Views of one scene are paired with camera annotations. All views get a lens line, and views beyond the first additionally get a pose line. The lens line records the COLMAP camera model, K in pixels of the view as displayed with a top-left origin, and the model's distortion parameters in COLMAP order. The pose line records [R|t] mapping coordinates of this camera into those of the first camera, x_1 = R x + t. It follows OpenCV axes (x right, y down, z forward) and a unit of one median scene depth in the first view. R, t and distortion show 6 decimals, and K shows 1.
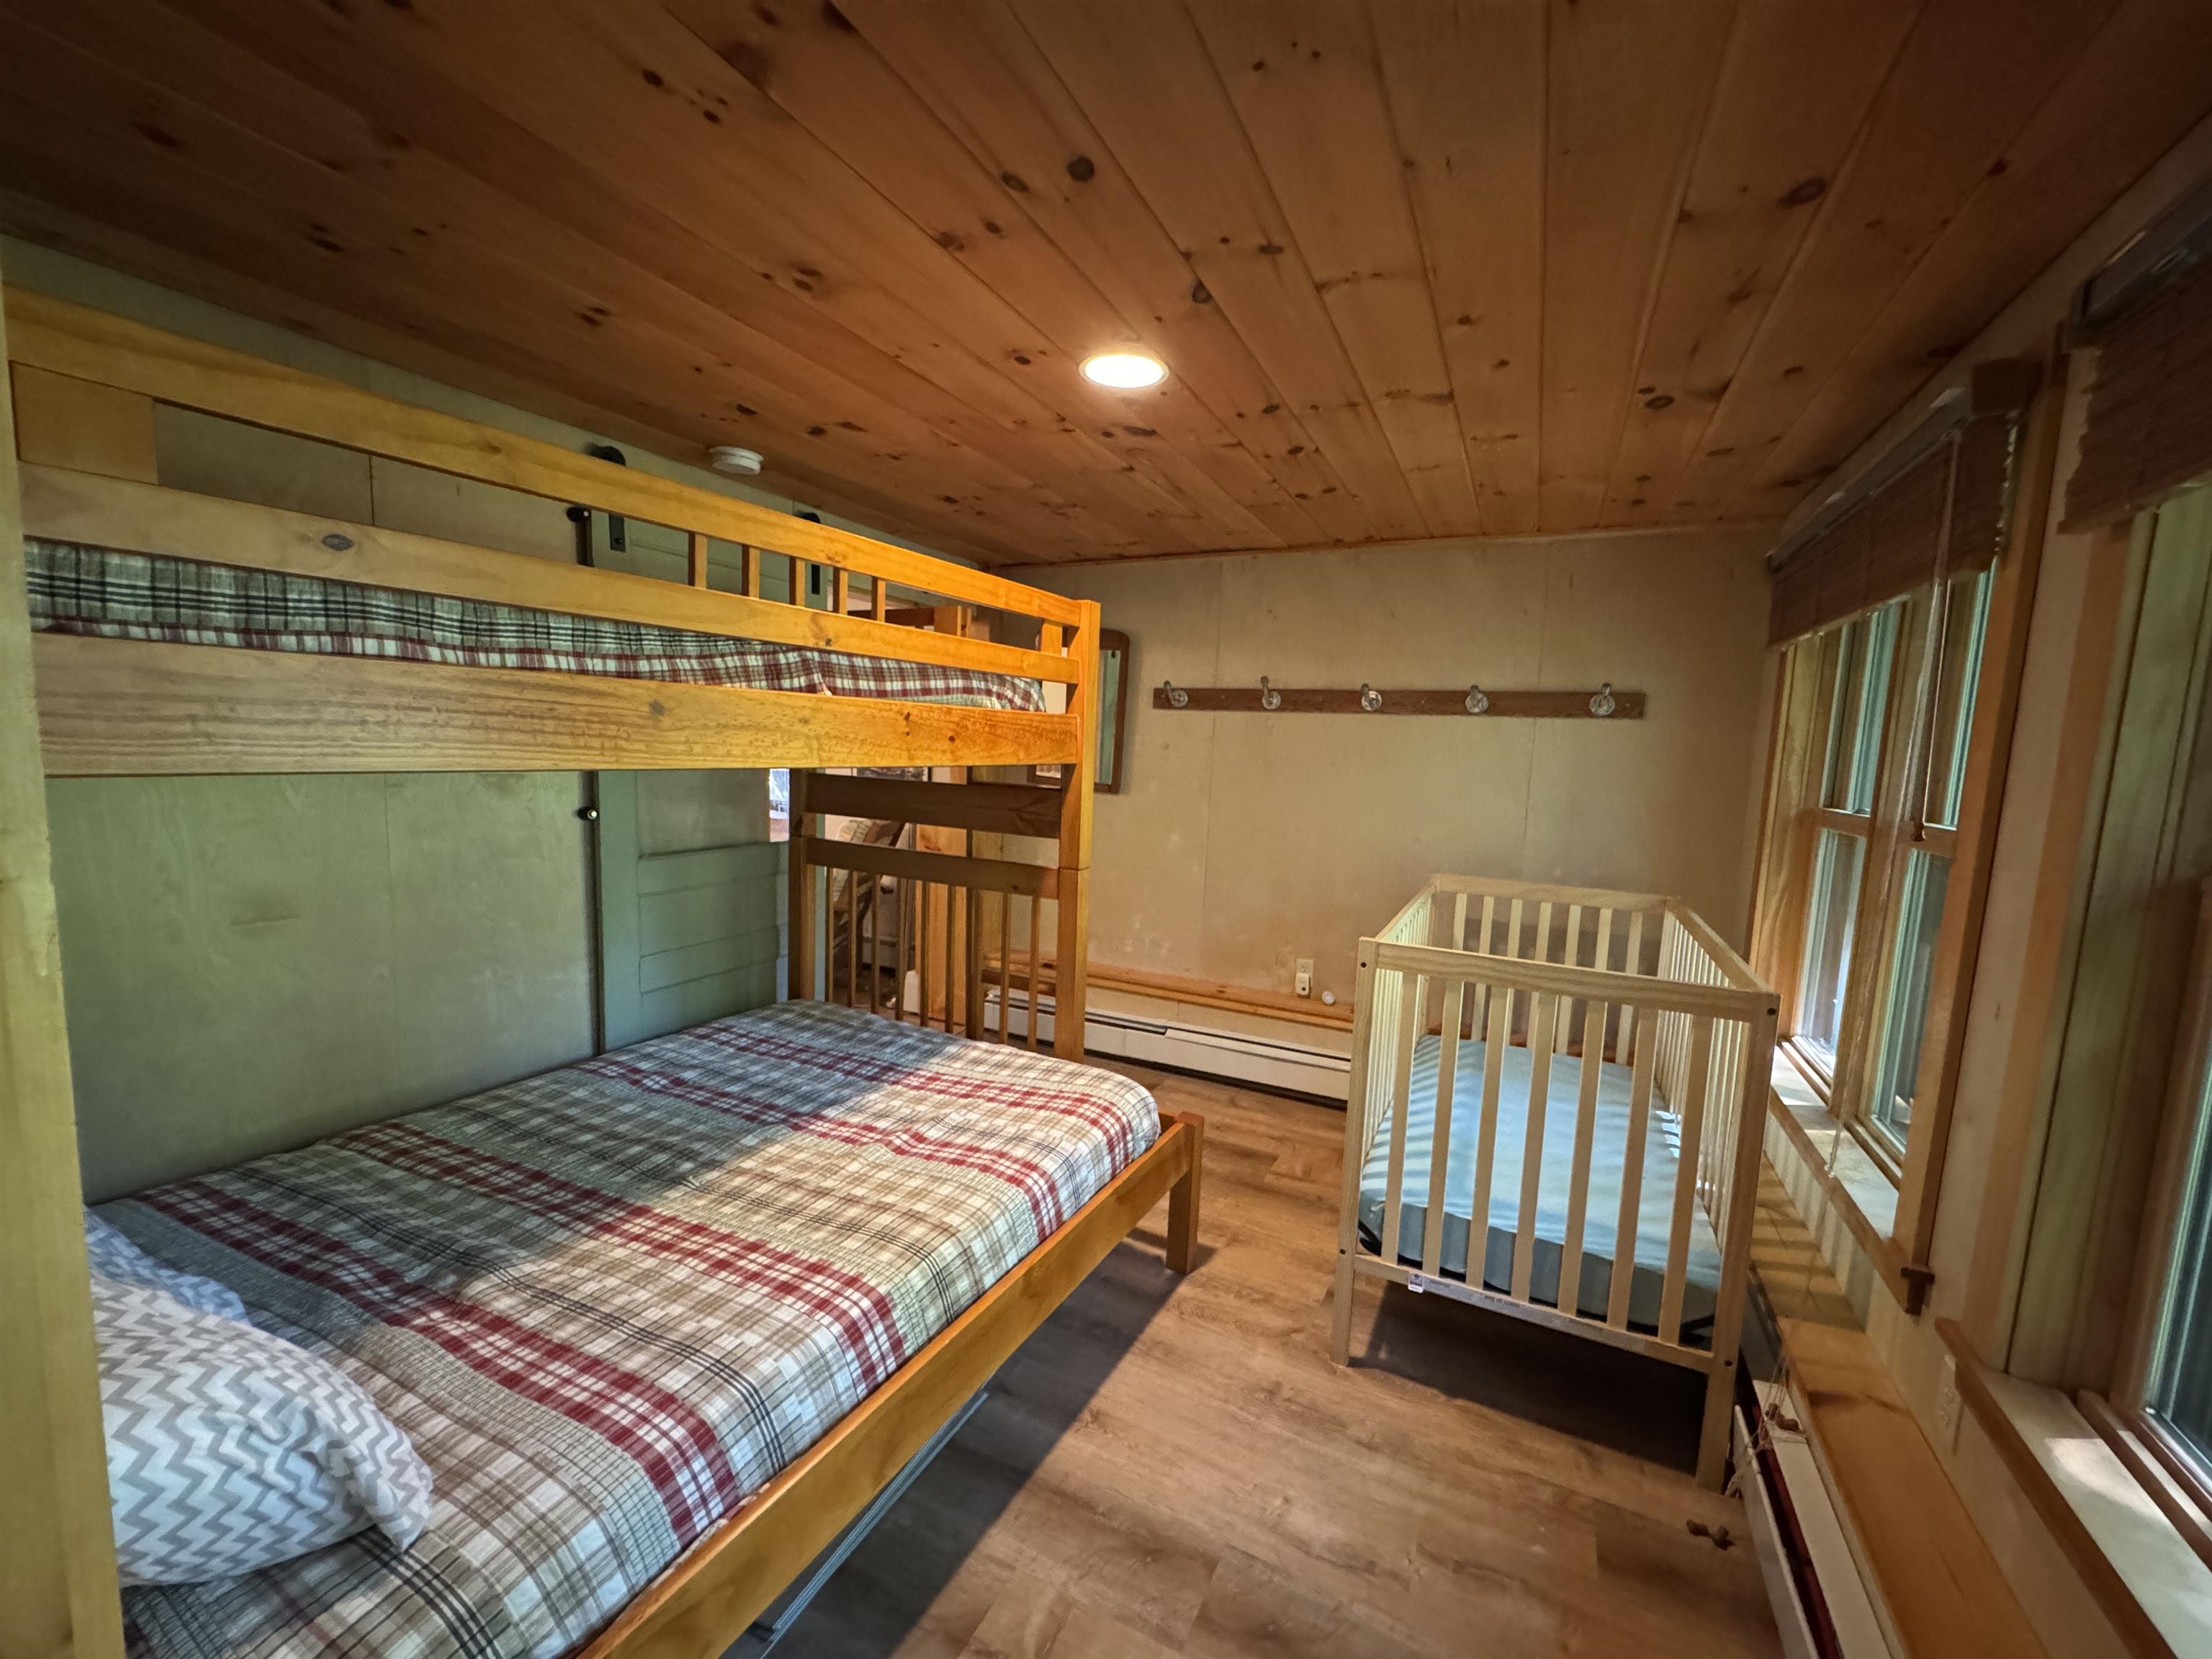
lens RADIAL K [[883.6, 0, 1104.9], [0, 883.6, 833.2], [0, 0, 1]] dist [-0.002657, -0.000411]
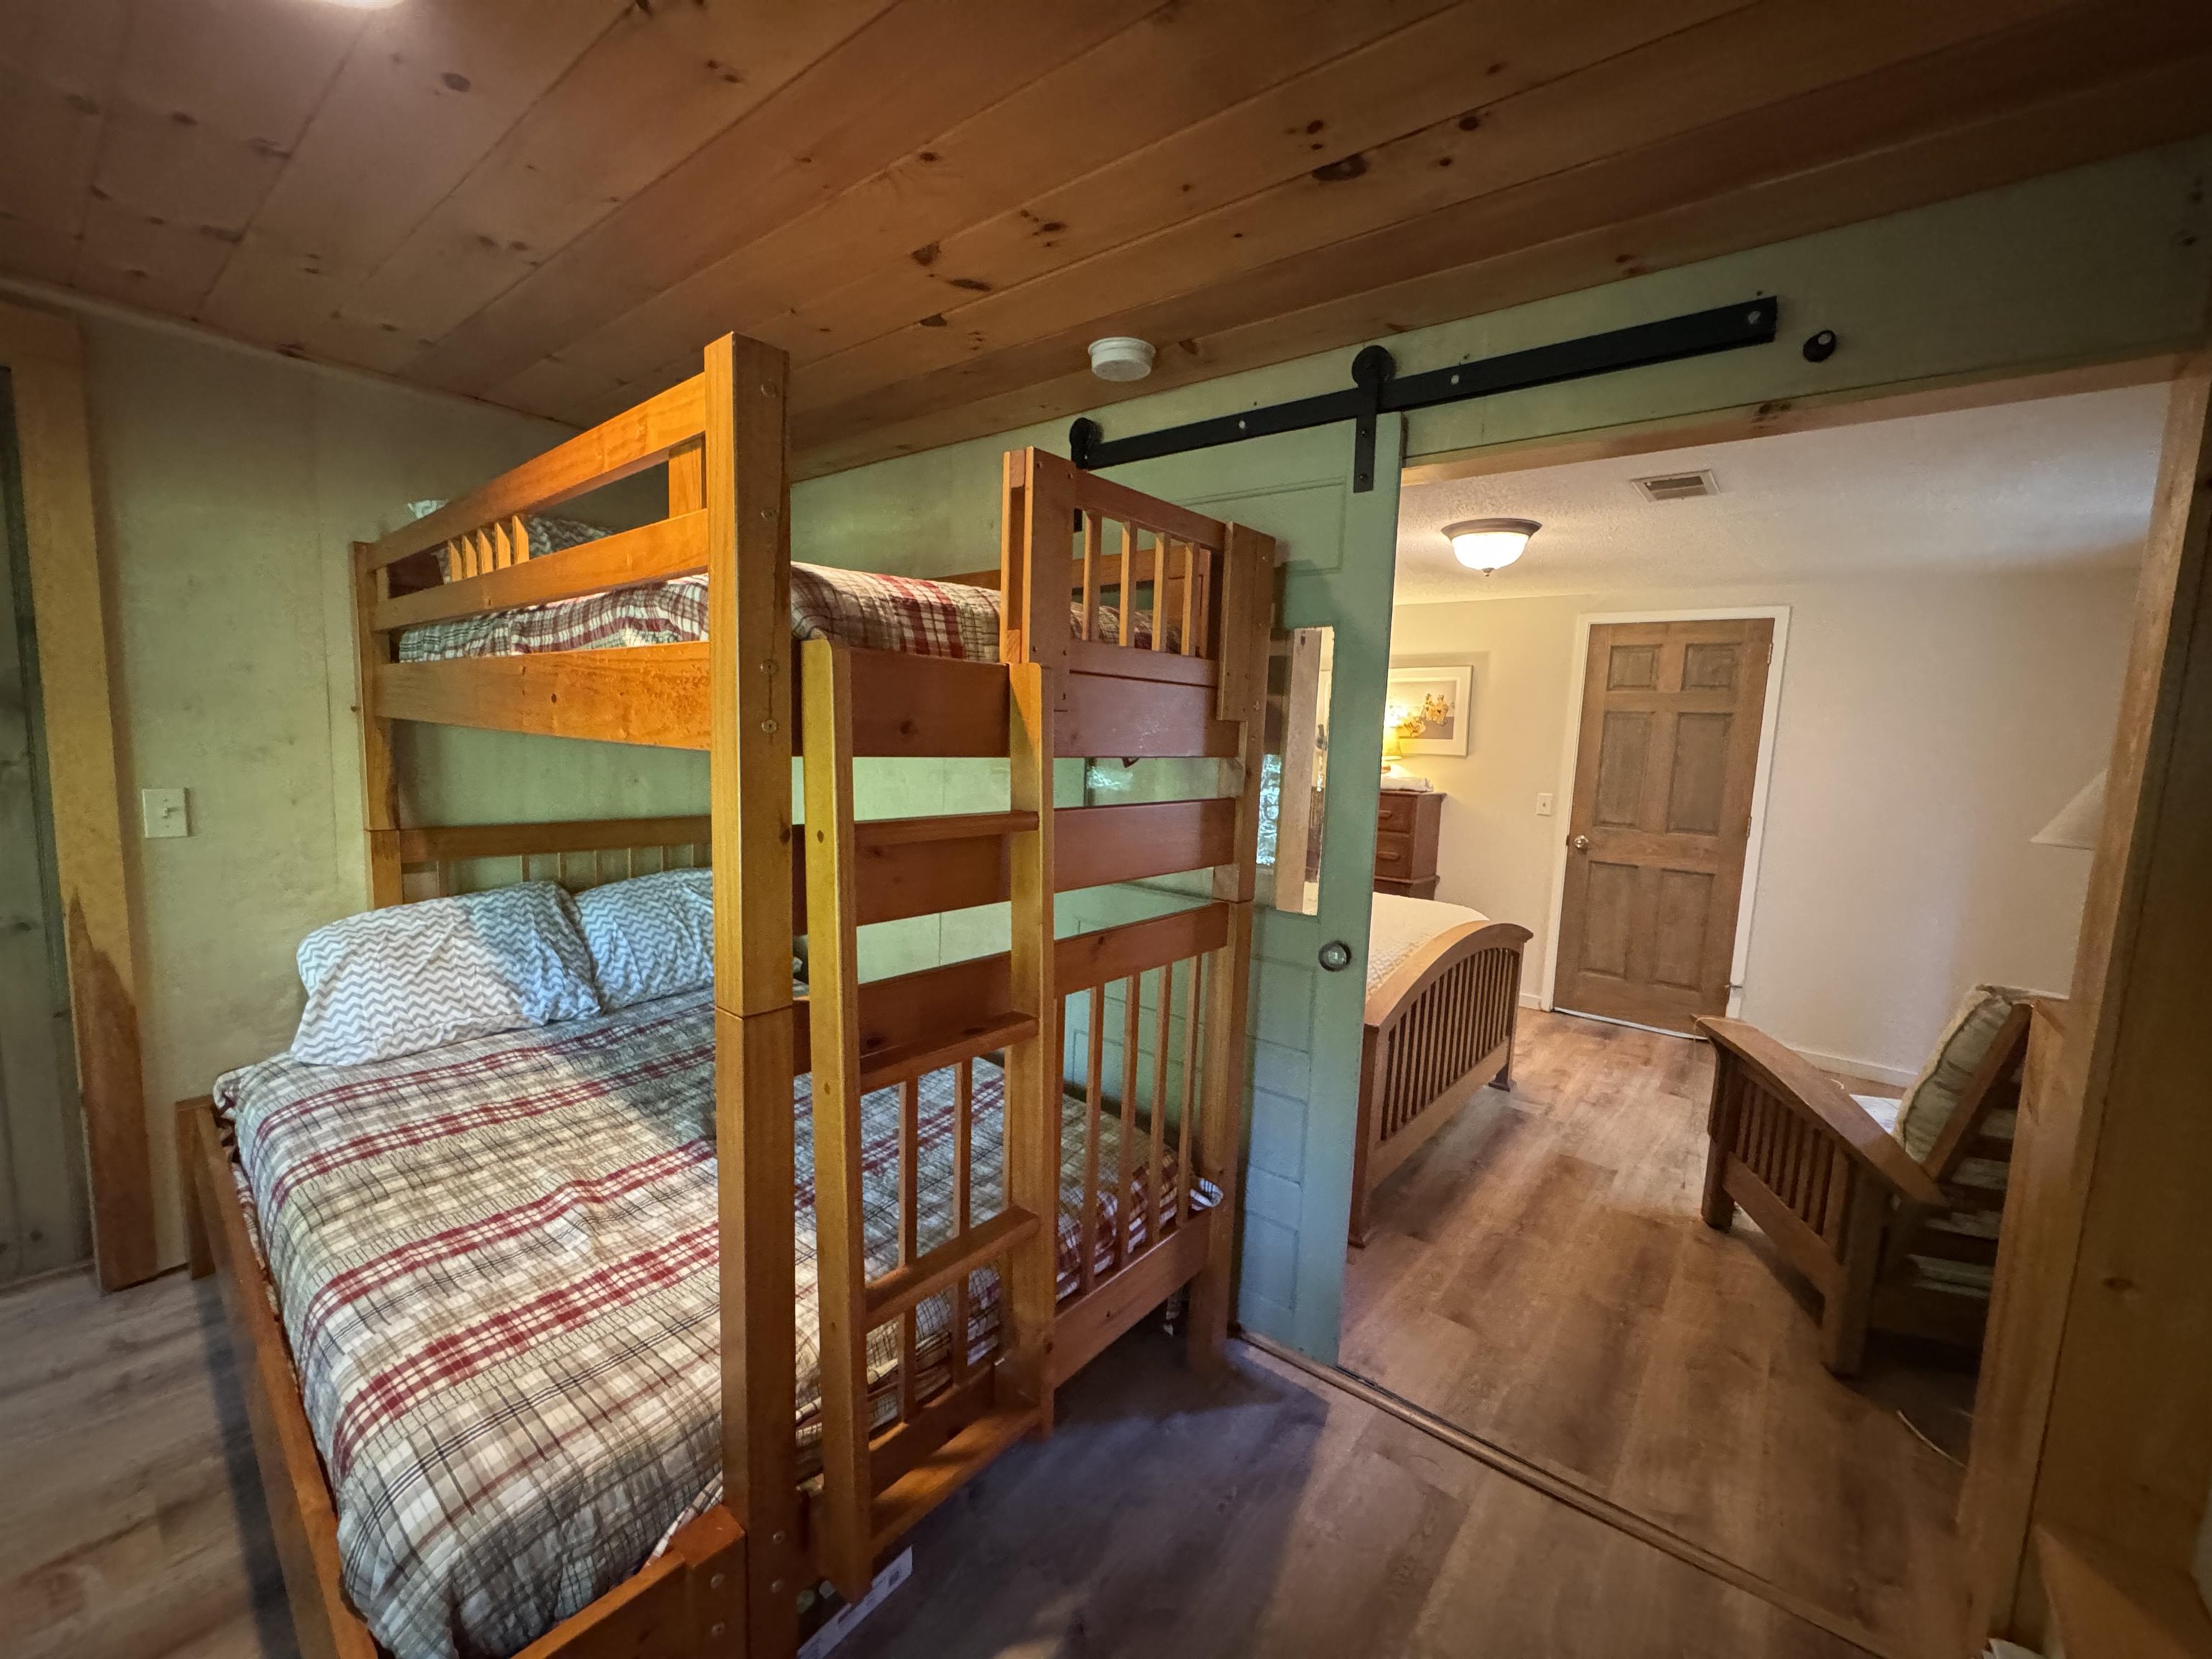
lens RADIAL K [[883.6, 0, 1097.0], [0, 883.6, 826.0], [0, 0, 1]] dist [-0.002657, -0.000411]
pose [[-0.217942, 0.064500, -0.973828, 0.476114], [-0.152413, 0.983322, 0.099238, -0.160560], [0.963987, 0.170053, -0.204476, 1.755799]]
